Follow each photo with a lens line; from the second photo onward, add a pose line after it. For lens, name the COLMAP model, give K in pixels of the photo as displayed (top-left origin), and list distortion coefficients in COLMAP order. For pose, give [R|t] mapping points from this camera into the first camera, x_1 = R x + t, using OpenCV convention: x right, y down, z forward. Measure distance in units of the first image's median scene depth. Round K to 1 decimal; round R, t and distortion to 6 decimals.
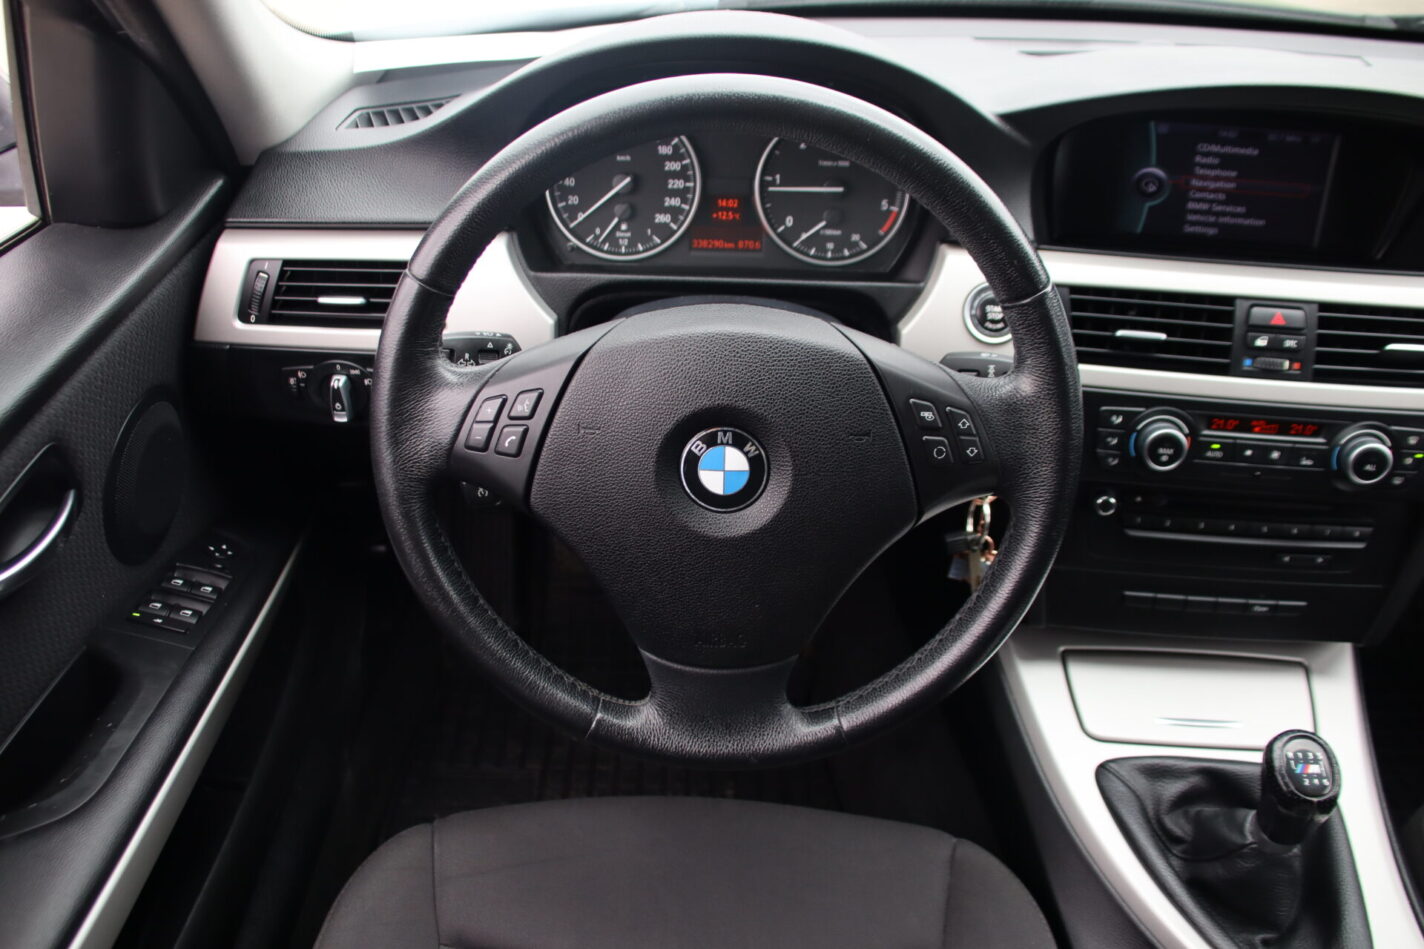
lens RADIAL K [[1150.4, 0, 712.0], [0, 1150.4, 474.5], [0, 0, 1]] dist [-0.171748, 0.116853]
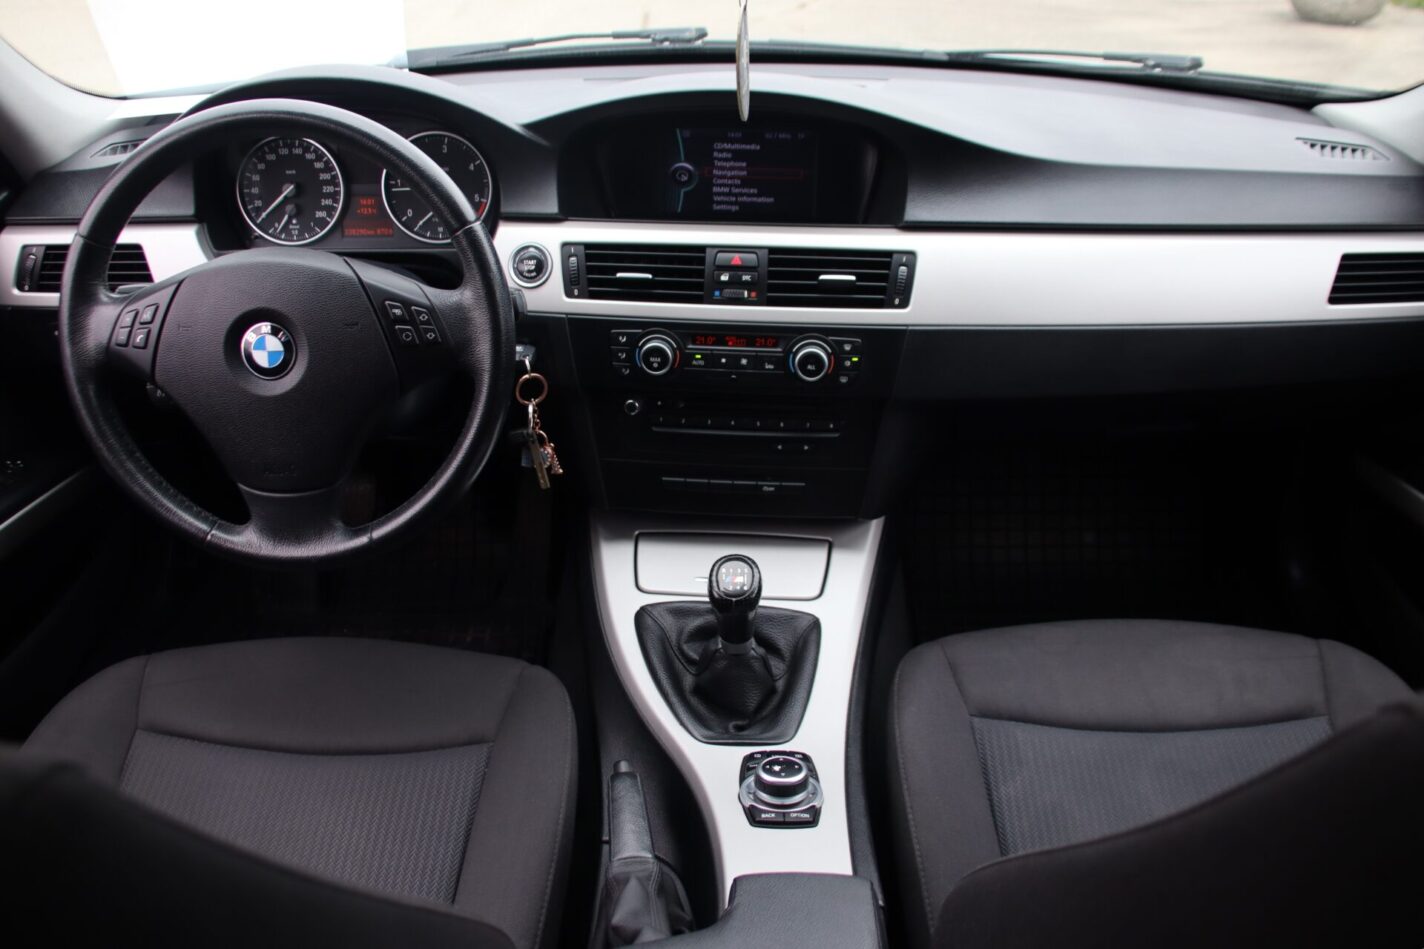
lens RADIAL K [[1150.4, 0, 712.0], [0, 1150.4, 474.5], [0, 0, 1]] dist [-0.171748, 0.116853]
pose [[0.999839, -0.017947, -0.000166, 0.437438], [0.017894, 0.997488, -0.068534, 0.199232], [0.001396, 0.068520, 0.997649, -0.351444]]
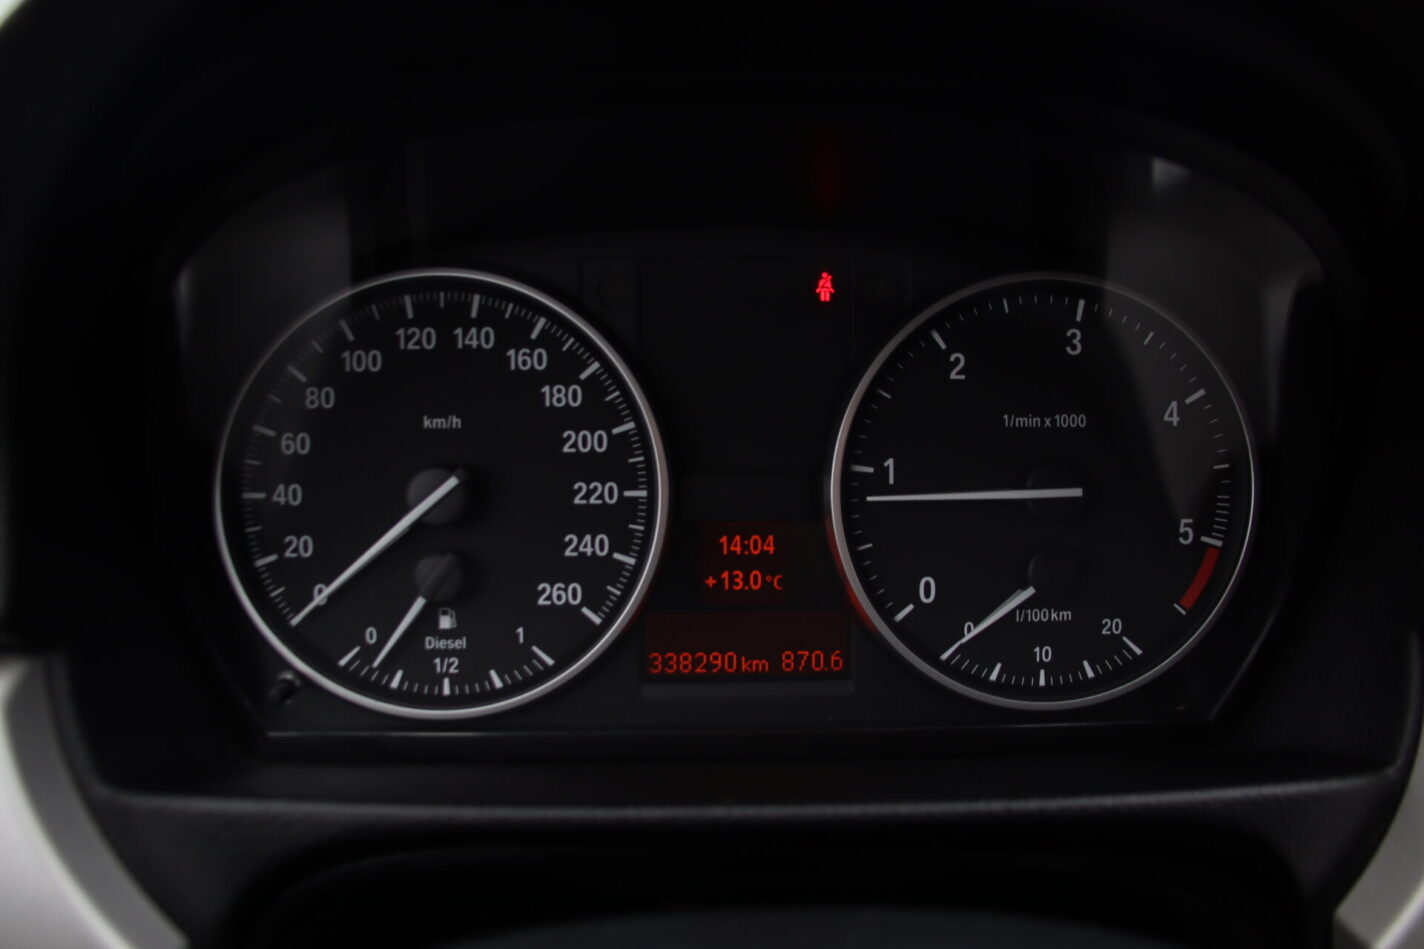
lens RADIAL K [[1150.4, 0, 712.0], [0, 1150.4, 474.5], [0, 0, 1]] dist [-0.171748, 0.116853]
pose [[0.998652, -0.028566, 0.043335, -0.011747], [0.040208, 0.953754, -0.297887, -0.157617], [-0.032822, 0.299228, 0.953617, 0.672493]]
